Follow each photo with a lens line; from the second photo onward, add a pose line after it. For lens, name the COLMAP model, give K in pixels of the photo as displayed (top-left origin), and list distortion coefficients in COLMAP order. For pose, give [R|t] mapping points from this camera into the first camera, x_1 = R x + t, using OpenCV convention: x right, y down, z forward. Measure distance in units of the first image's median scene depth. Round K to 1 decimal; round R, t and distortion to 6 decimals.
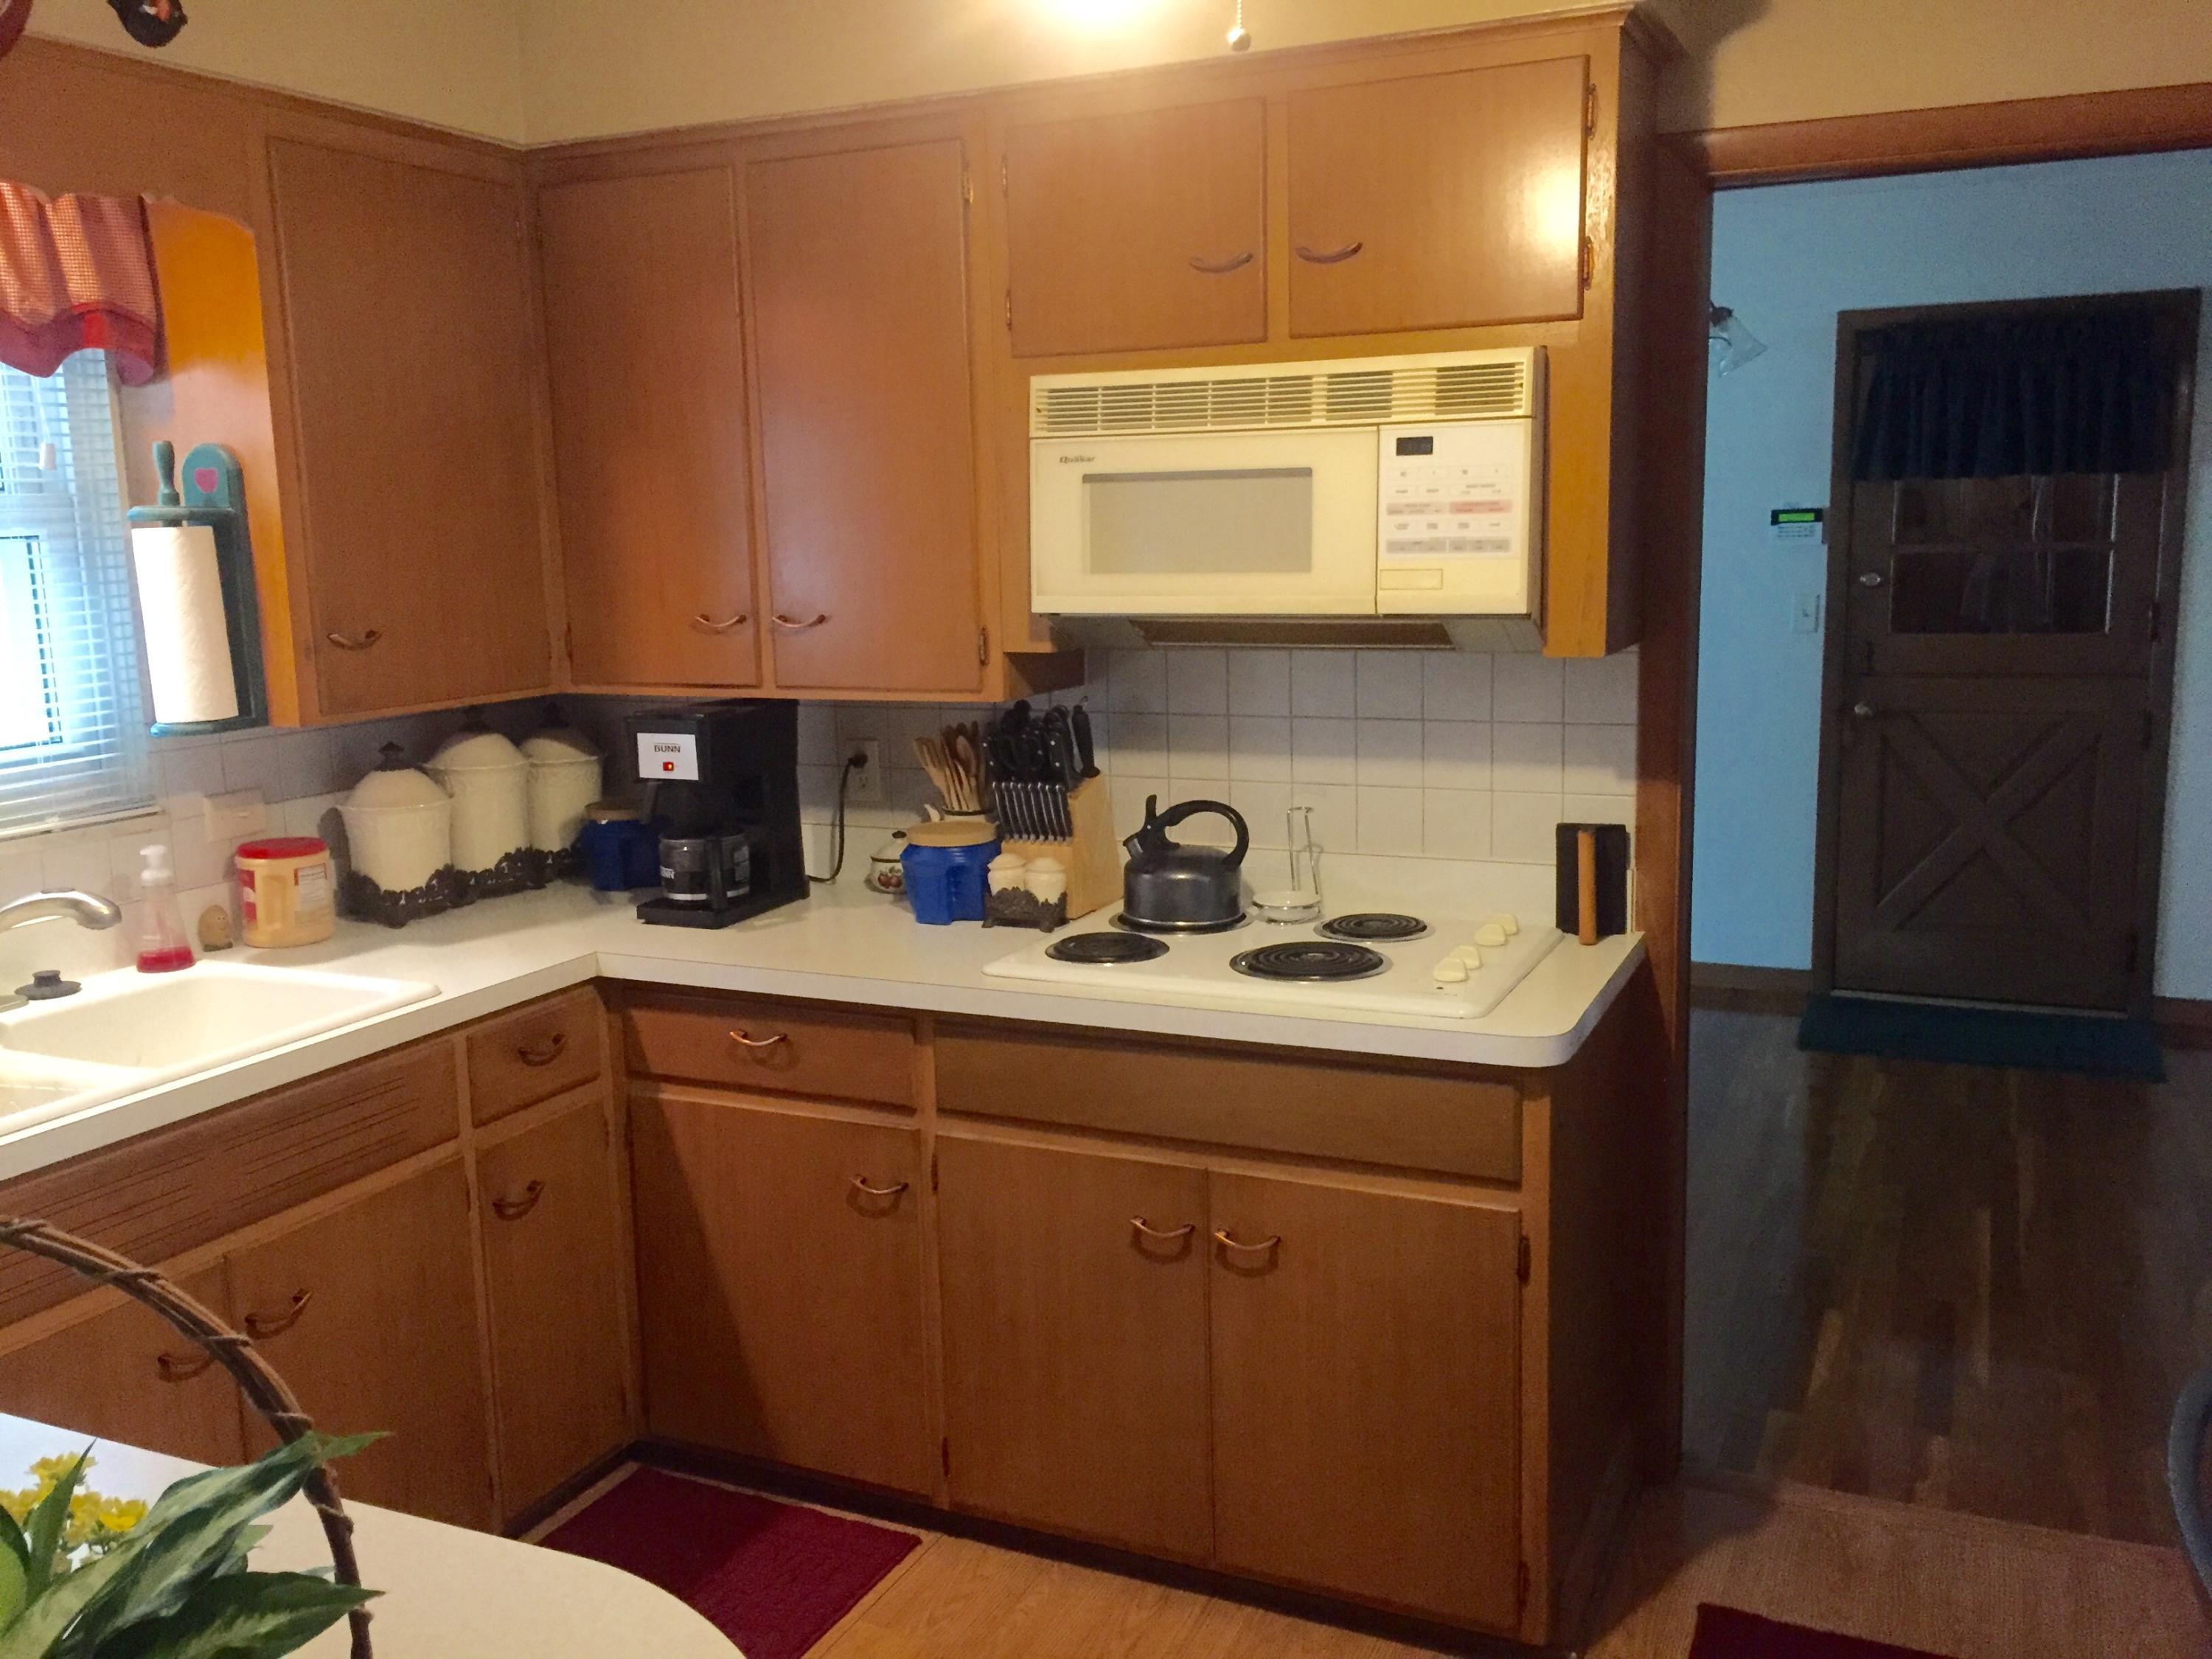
lens RADIAL K [[1911.1, 0, 1104.3], [0, 1911.1, 837.6], [0, 0, 1]] dist [0.057478, -0.077417]
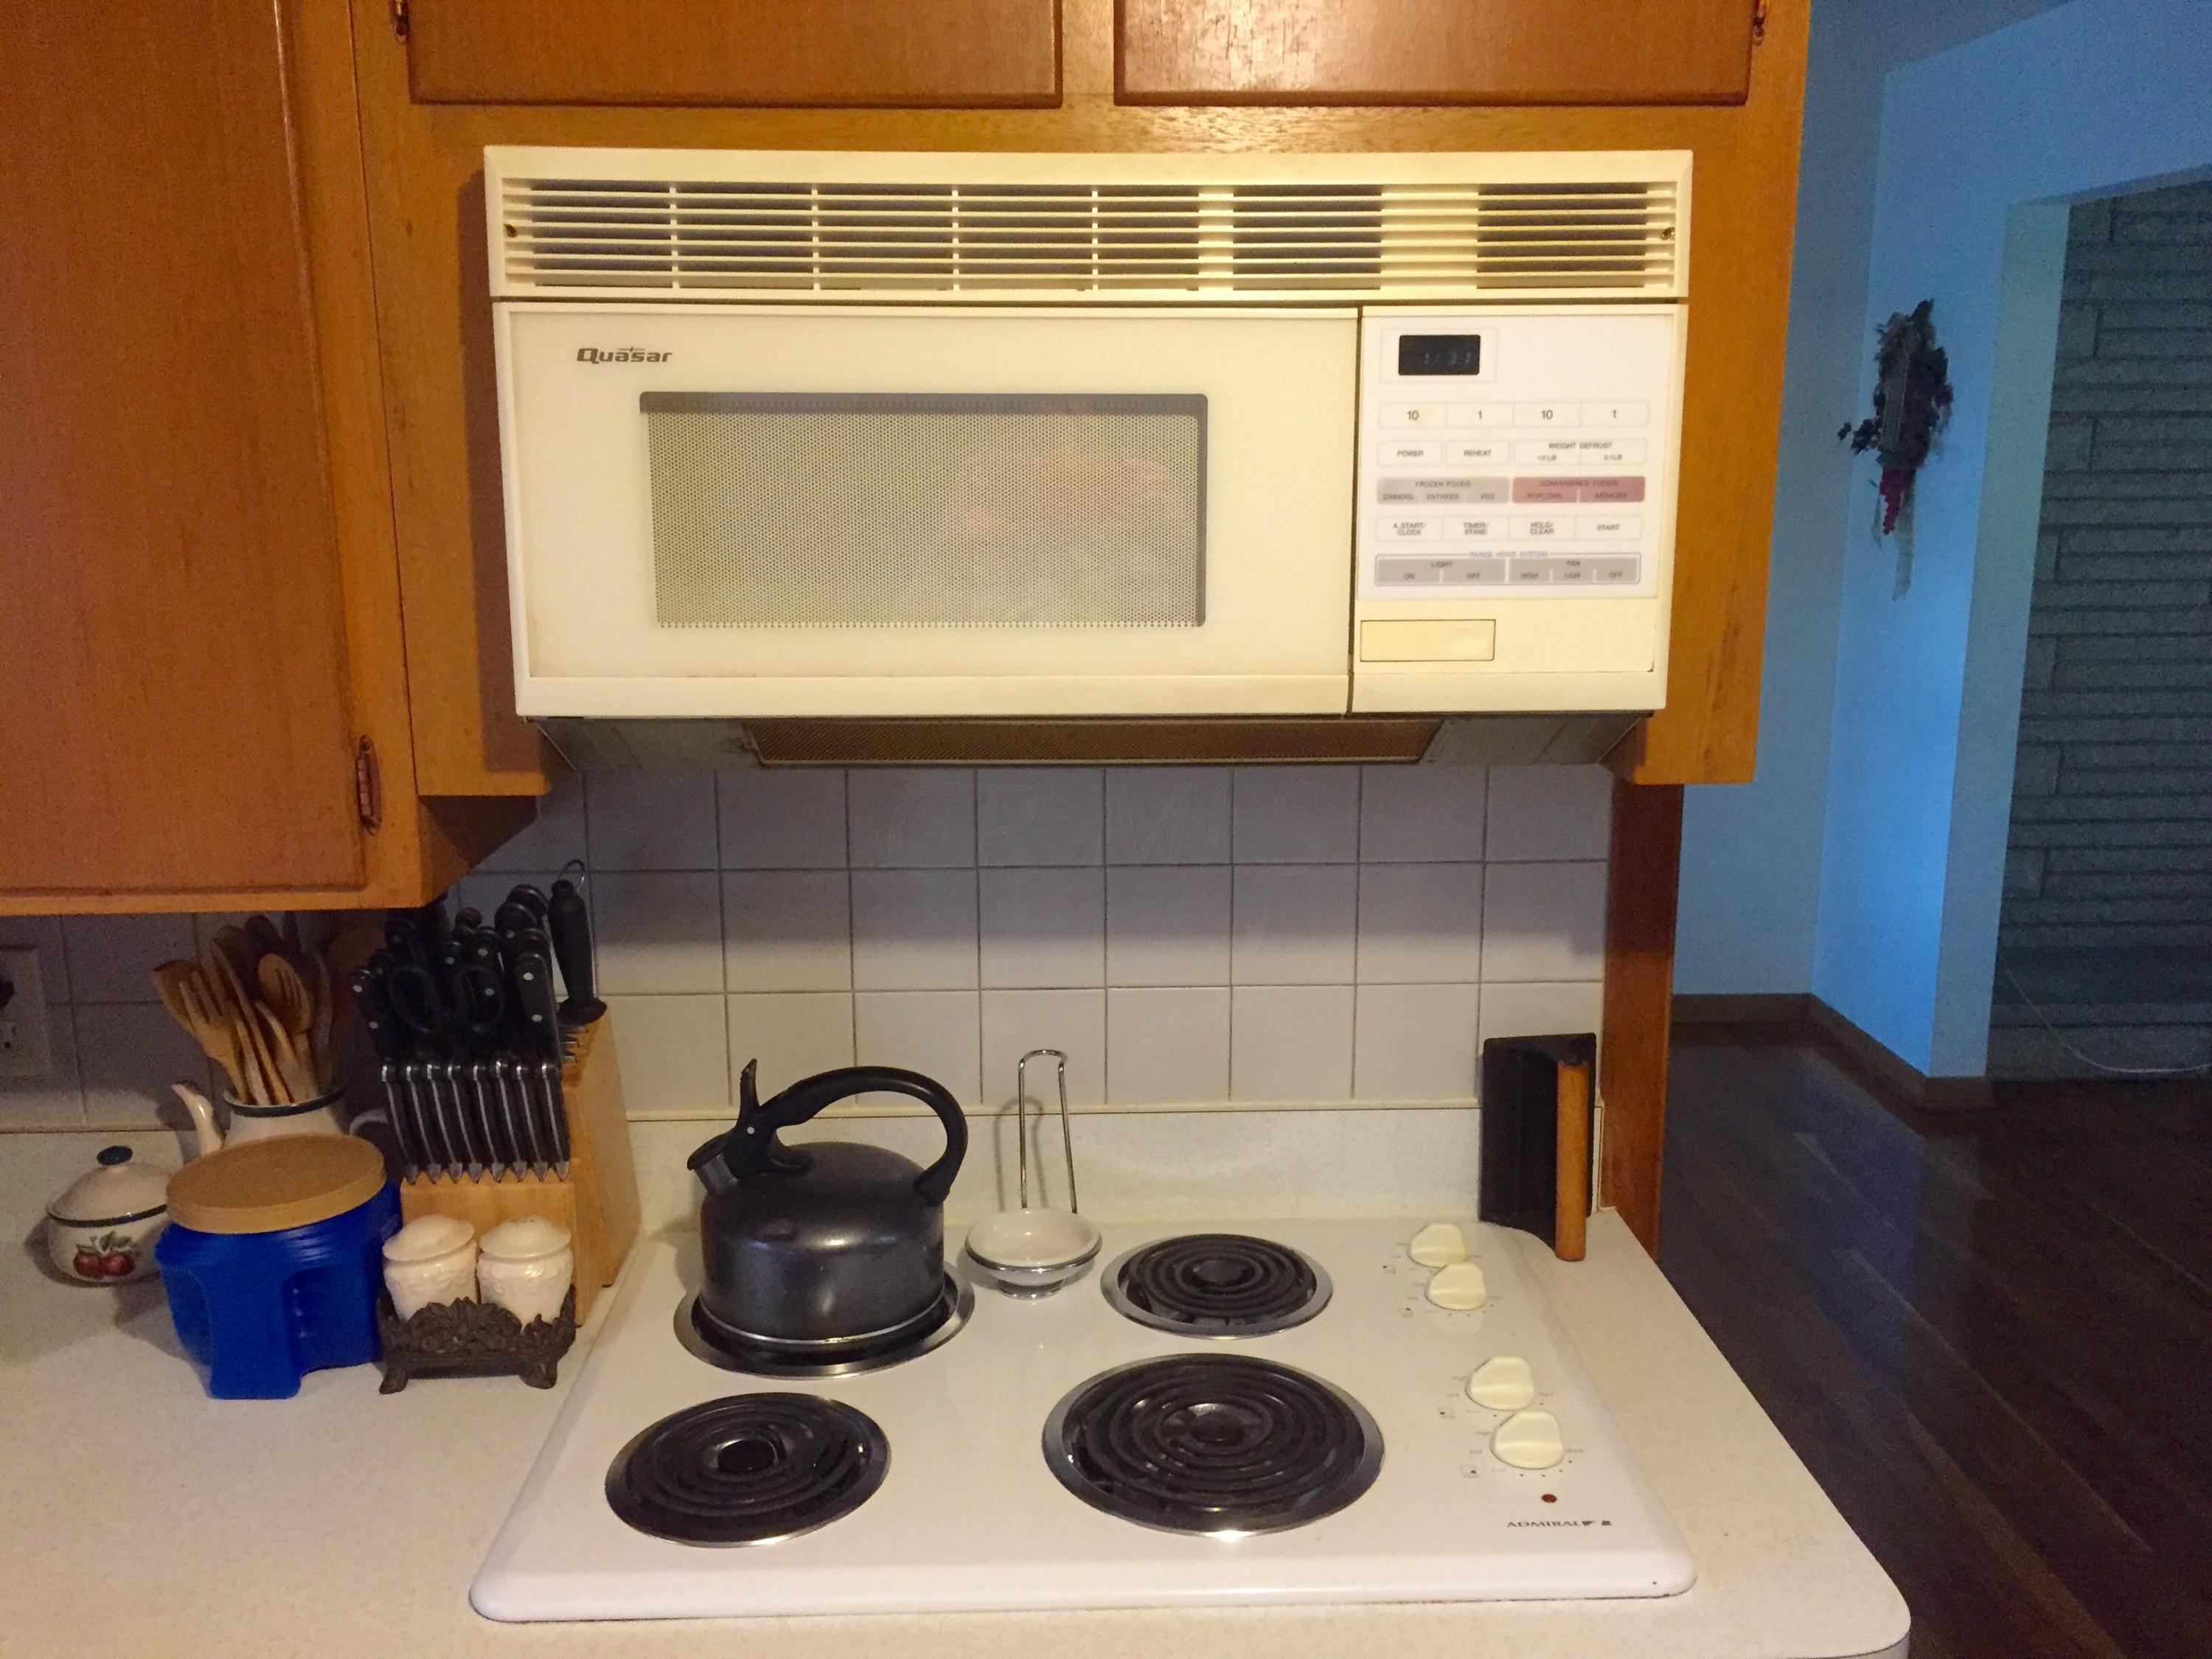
lens RADIAL K [[1911.1, 0, 1104.3], [0, 1911.1, 837.6], [0, 0, 1]] dist [0.057478, -0.077417]
pose [[0.891276, -0.075341, 0.447159, -0.112576], [0.056897, 0.996888, 0.054557, -0.105054], [-0.449878, -0.023183, 0.892789, 0.552373]]
